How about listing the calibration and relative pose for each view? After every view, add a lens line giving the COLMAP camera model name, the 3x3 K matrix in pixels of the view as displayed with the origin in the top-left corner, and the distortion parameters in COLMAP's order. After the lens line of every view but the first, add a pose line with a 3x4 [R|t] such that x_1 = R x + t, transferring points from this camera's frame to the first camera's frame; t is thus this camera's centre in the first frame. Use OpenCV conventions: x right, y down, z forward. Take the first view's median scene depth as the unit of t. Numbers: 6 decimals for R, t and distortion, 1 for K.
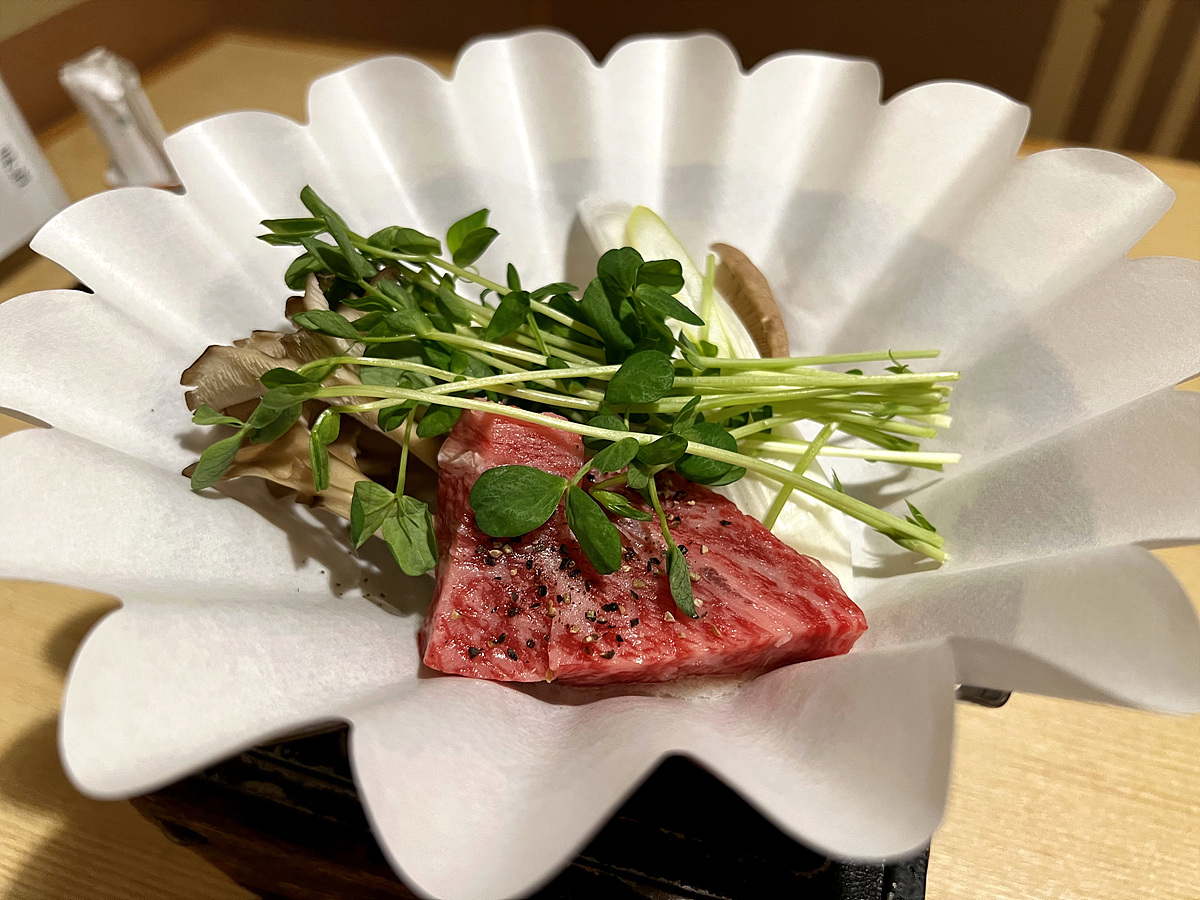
lens RADIAL K [[888.4, 0, 606.3], [0, 888.4, 444.3], [0, 0, 1]] dist [-0.005017, -0.009005]
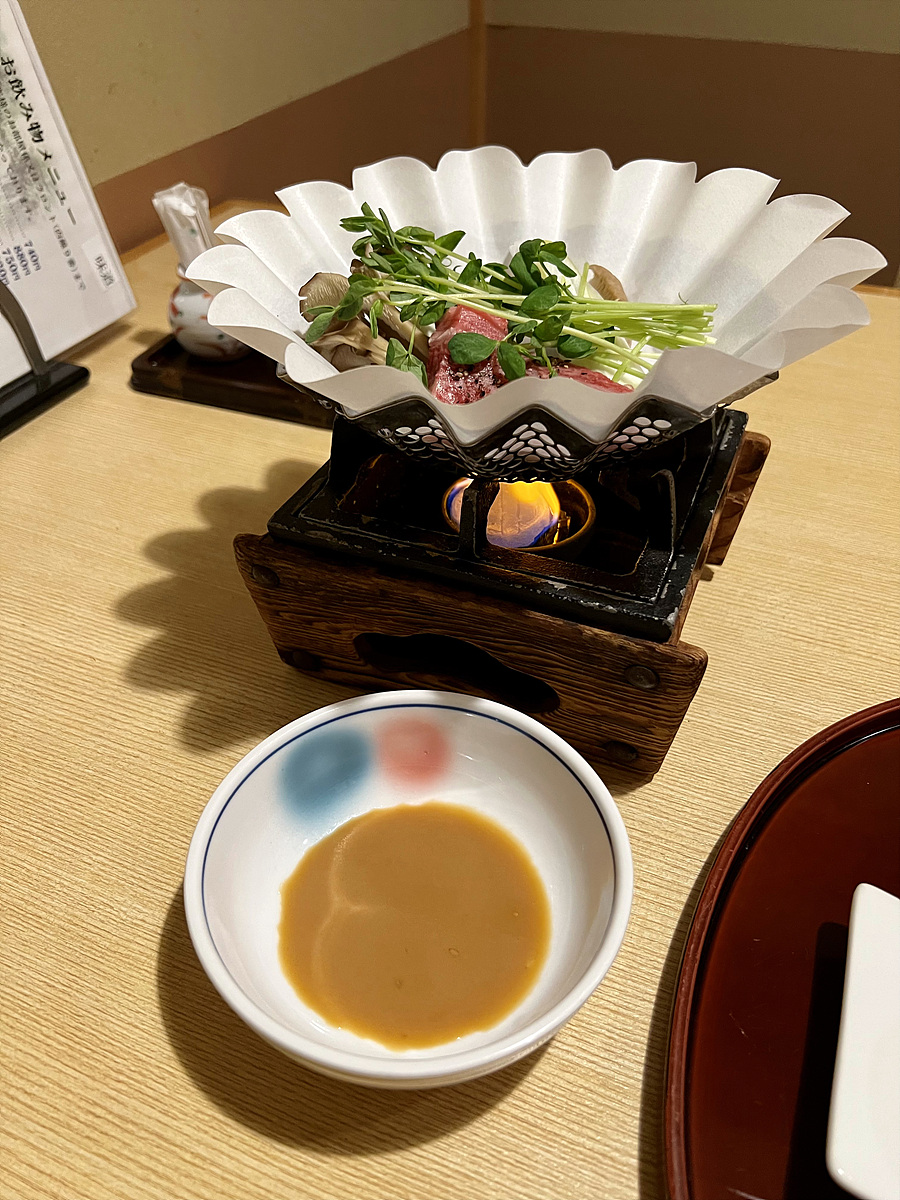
lens RADIAL K [[888.4, 0, 450.0], [0, 888.4, 600.0], [0, 0, 1]] dist [-0.005017, -0.009005]
pose [[0.995802, 0.046241, -0.078996, 0.025463], [-0.051132, 0.996824, -0.061060, 0.639378], [0.075922, 0.064843, 0.995003, -0.779340]]
